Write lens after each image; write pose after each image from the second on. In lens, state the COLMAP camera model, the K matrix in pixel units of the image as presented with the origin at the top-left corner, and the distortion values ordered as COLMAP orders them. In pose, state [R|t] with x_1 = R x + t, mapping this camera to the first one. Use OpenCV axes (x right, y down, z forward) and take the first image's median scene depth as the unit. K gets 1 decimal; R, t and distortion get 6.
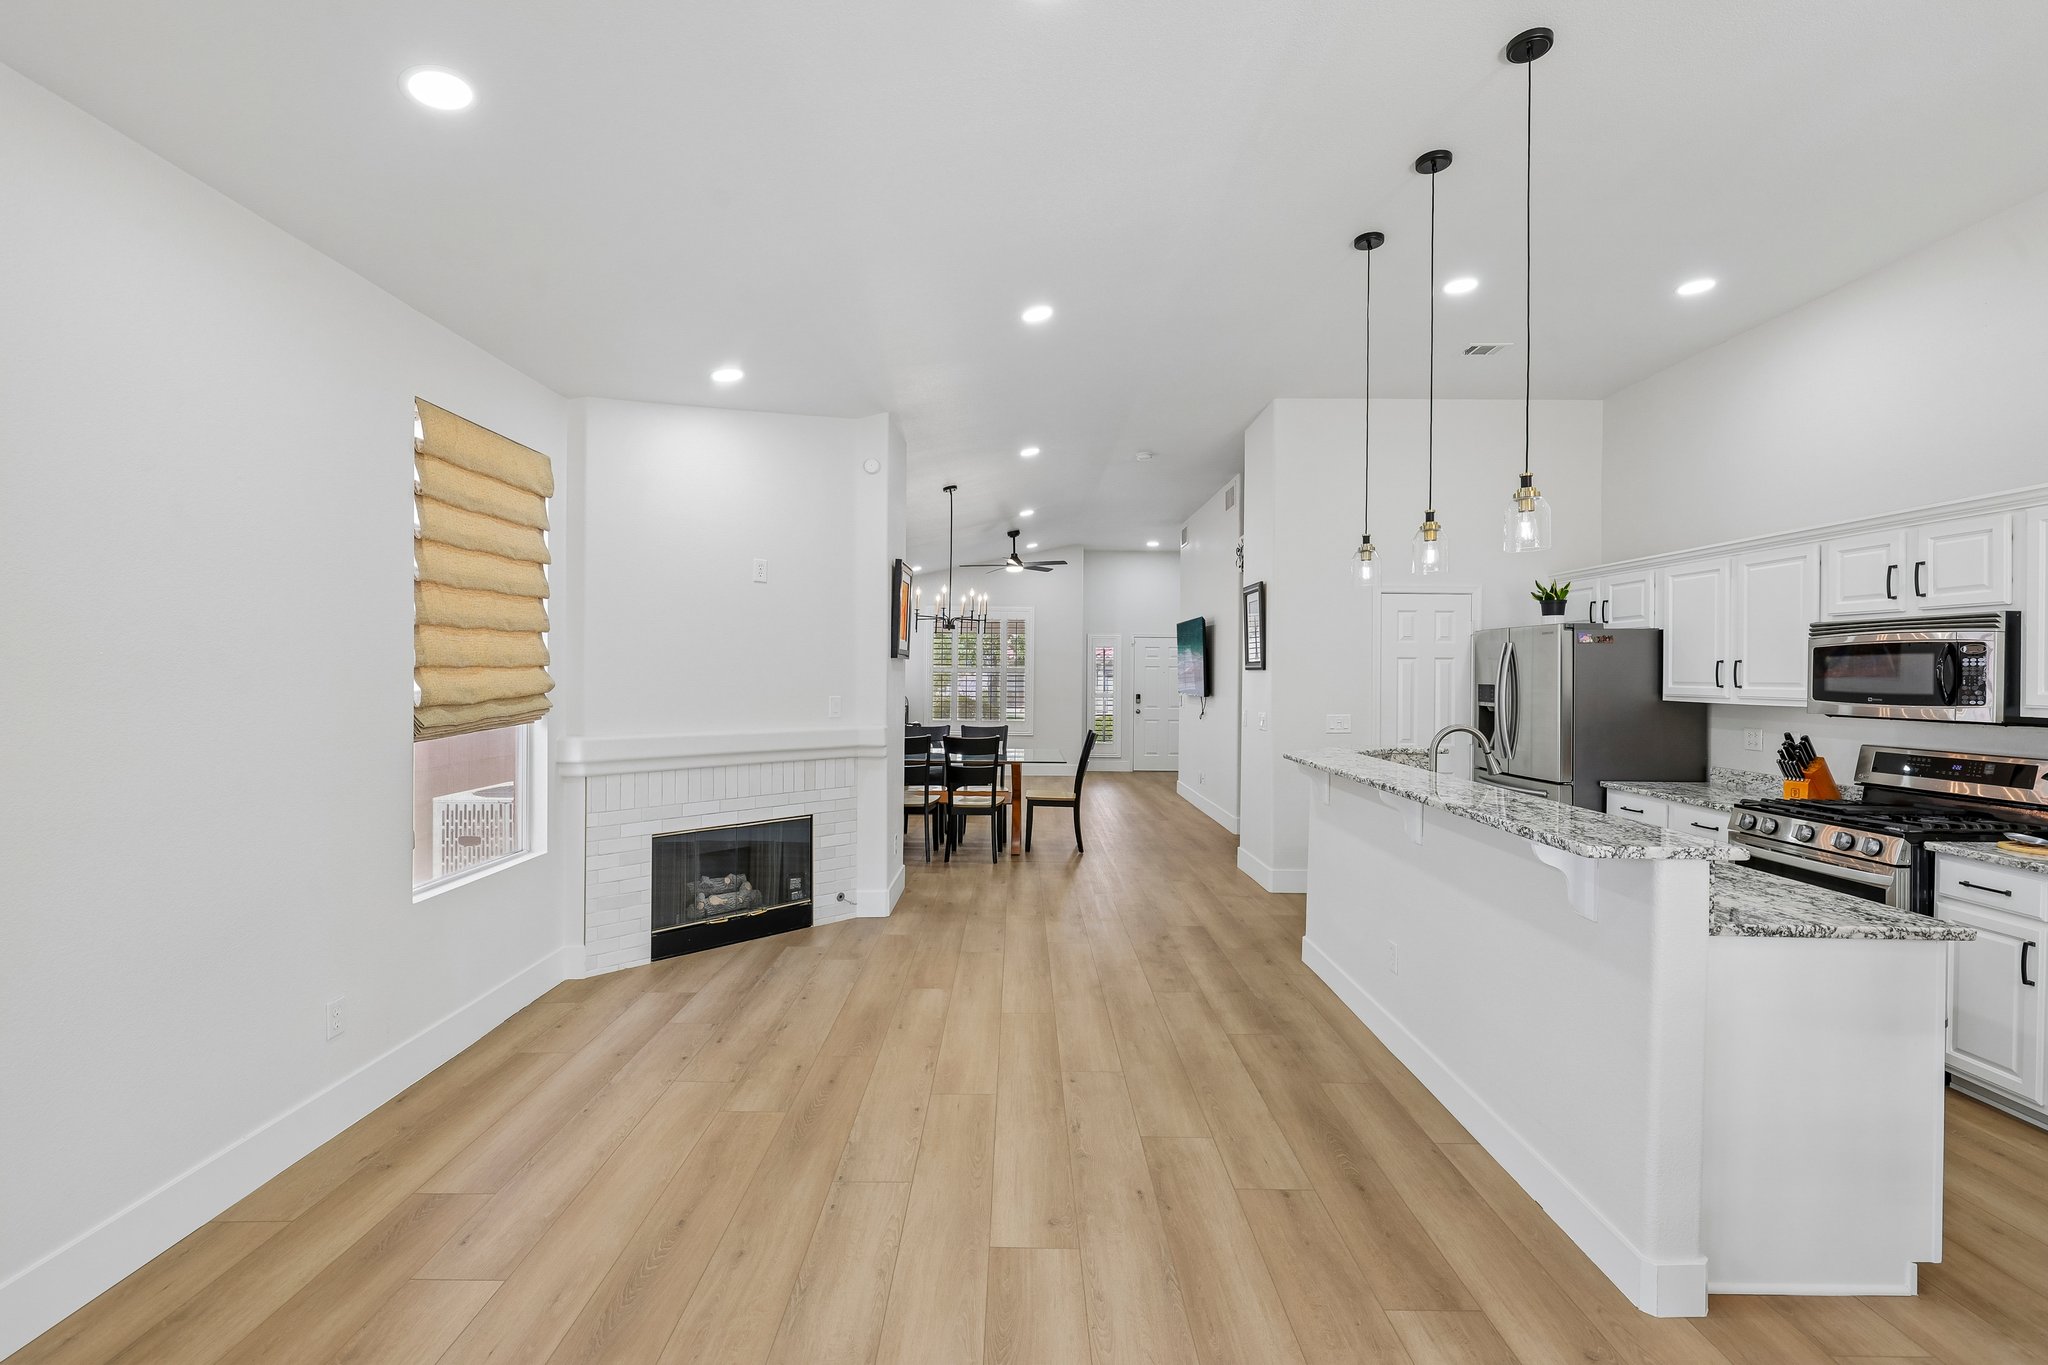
lens RADIAL K [[870.3, 0, 1000.7], [0, 870.3, 670.7], [0, 0, 1]] dist [-0.001523, -0.000101]
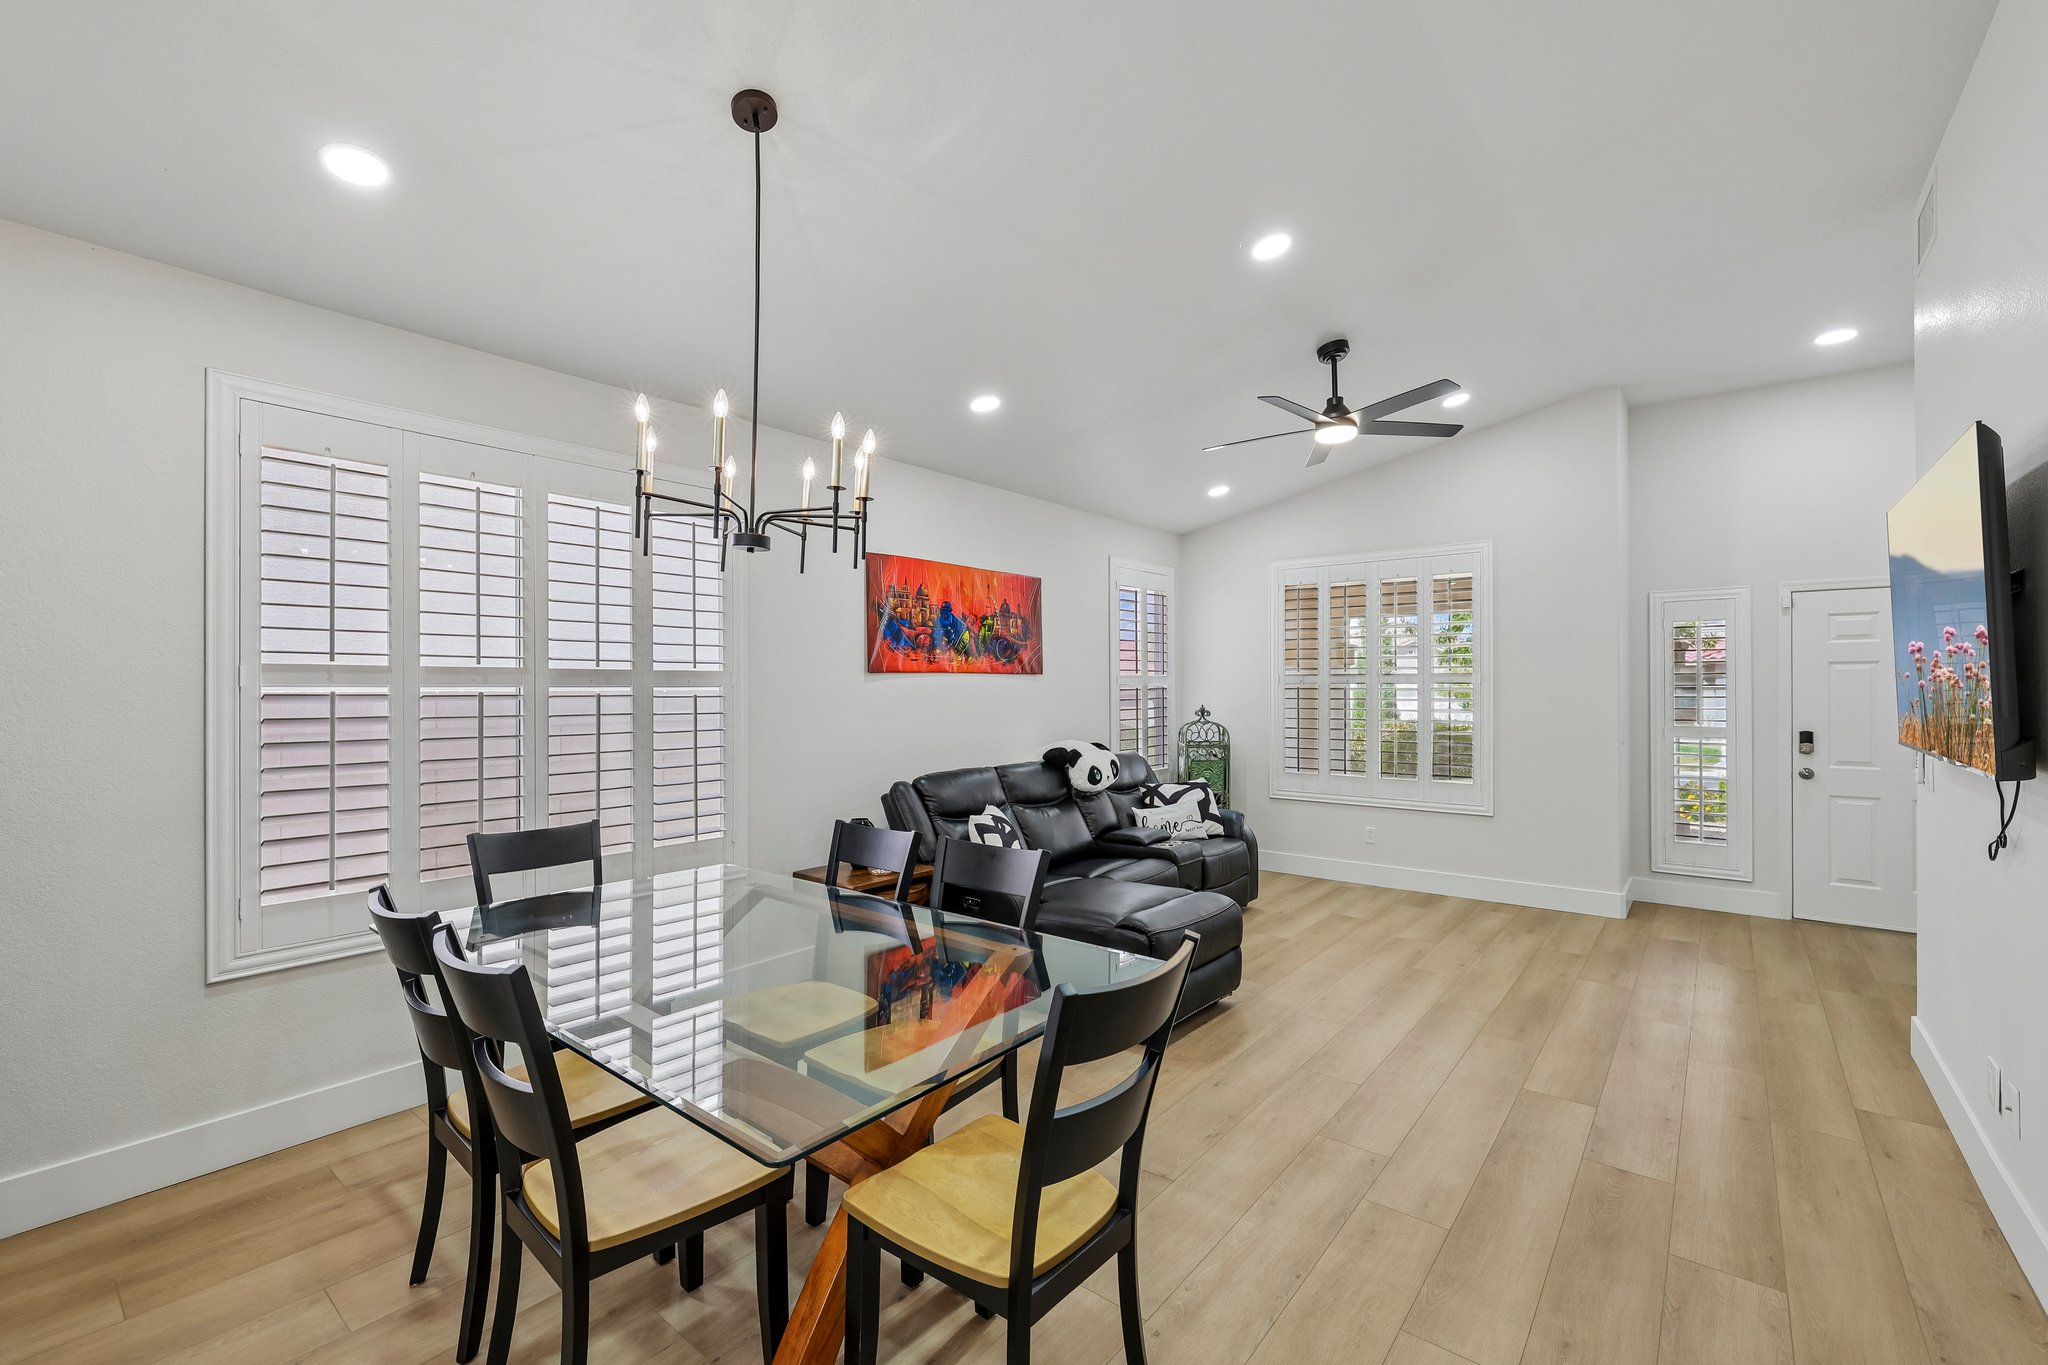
lens RADIAL K [[870.3, 0, 1010.1], [0, 870.3, 692.7], [0, 0, 1]] dist [-0.001523, -0.000101]
pose [[0.786283, -0.008215, -0.617812, 0.435785], [0.012923, 0.999912, 0.003151, 0.010048], [0.617732, -0.010461, 0.786319, 1.649785]]
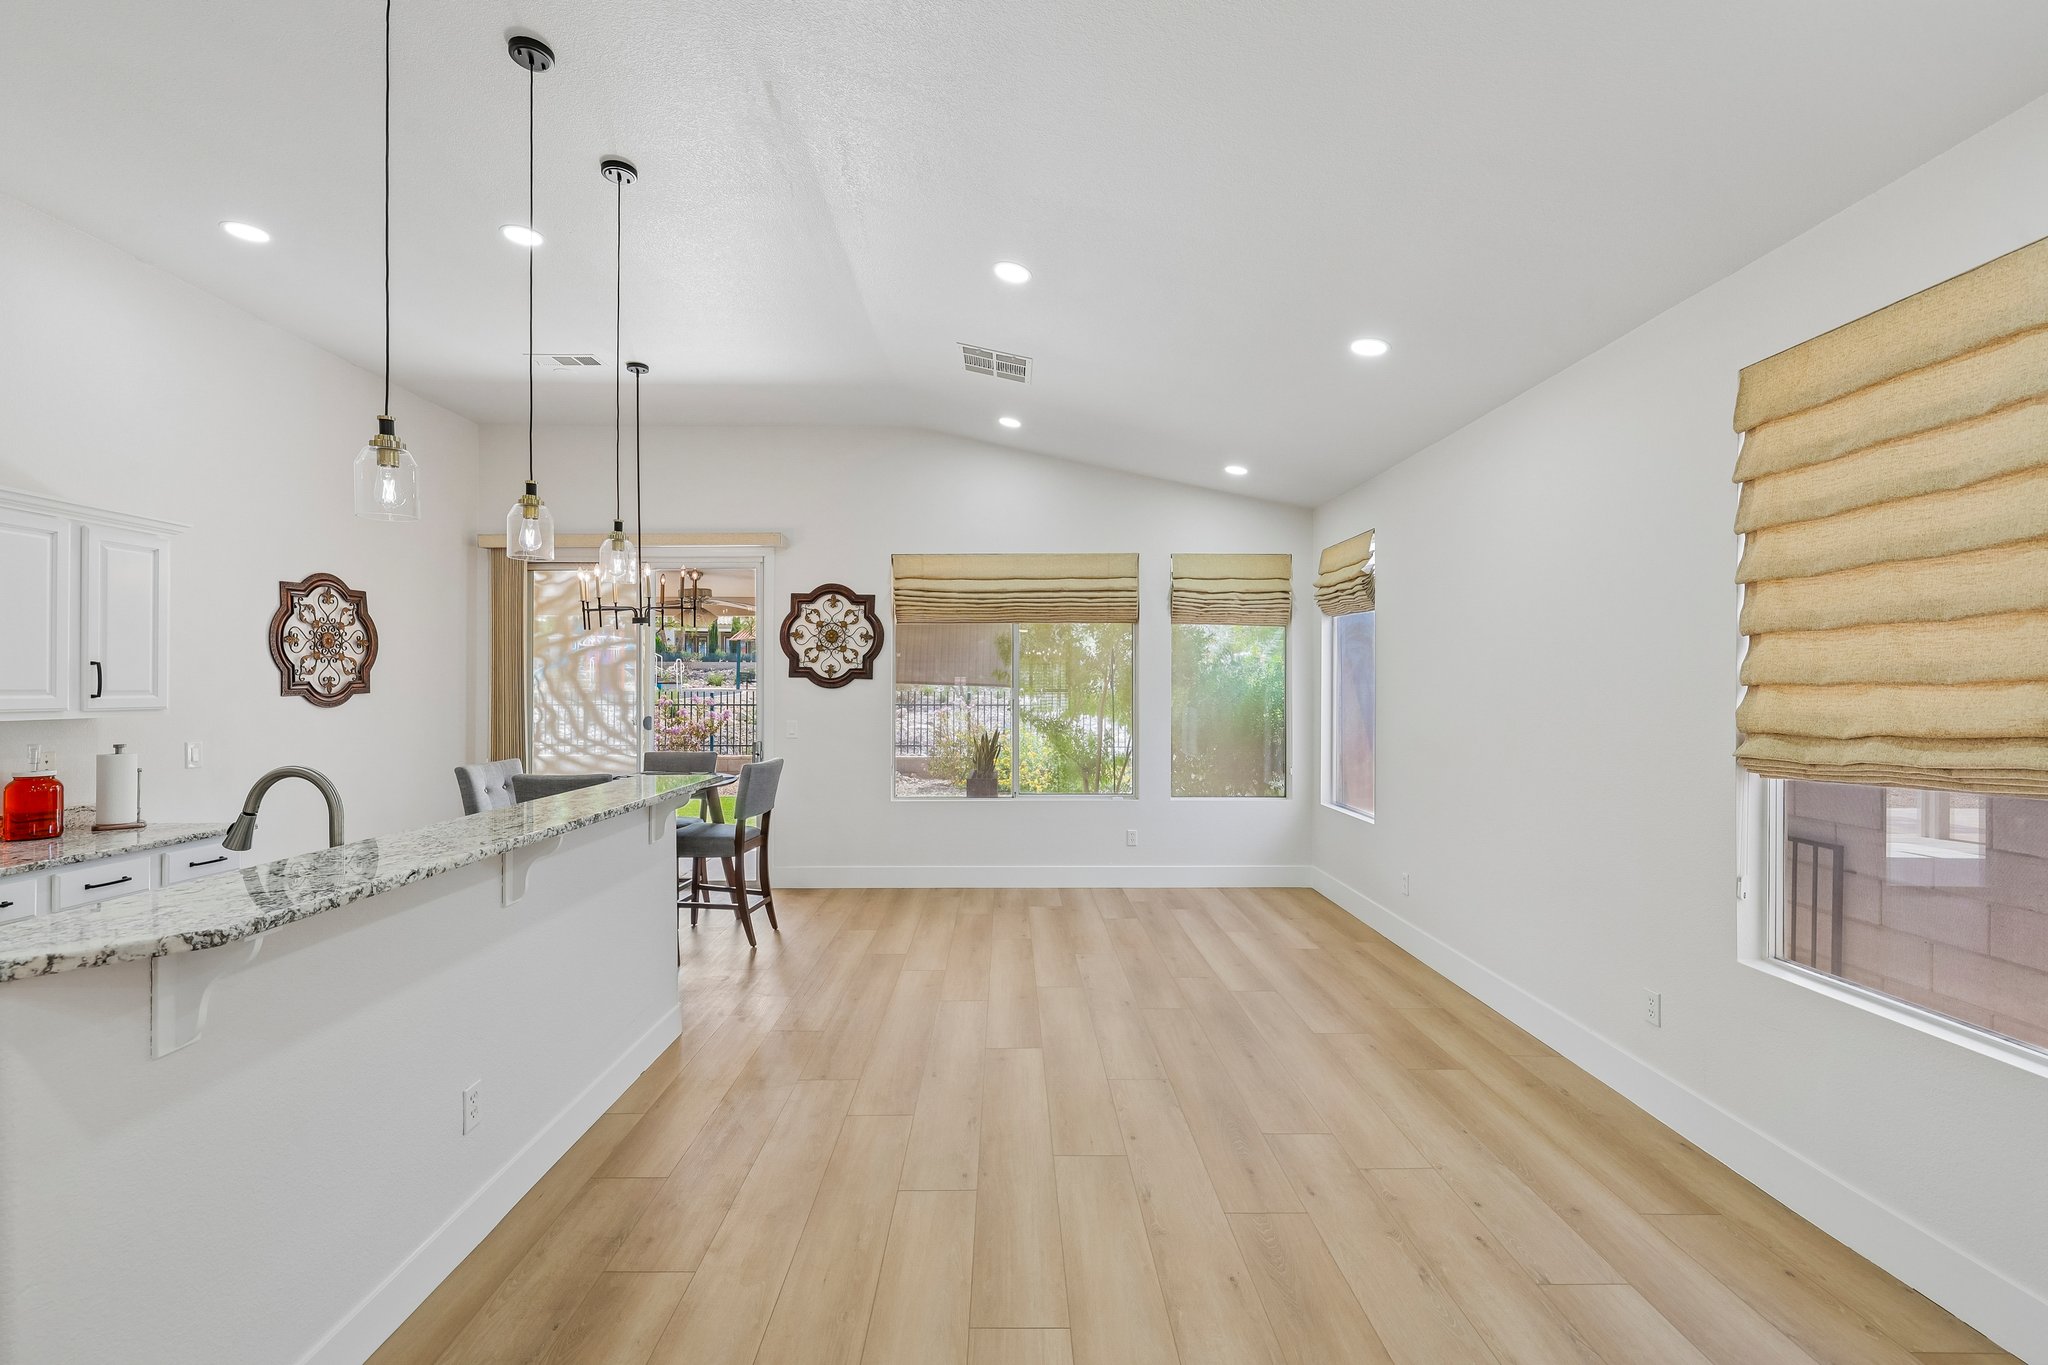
lens RADIAL K [[870.3, 0, 1032.1], [0, 870.3, 682.5], [0, 0, 1]] dist [-0.001523, -0.000101]
pose [[-0.998728, -0.008872, -0.049626, 0.054252], [-0.008586, 0.999945, -0.005966, 0.003634], [0.049676, -0.005532, -0.998750, 1.564780]]
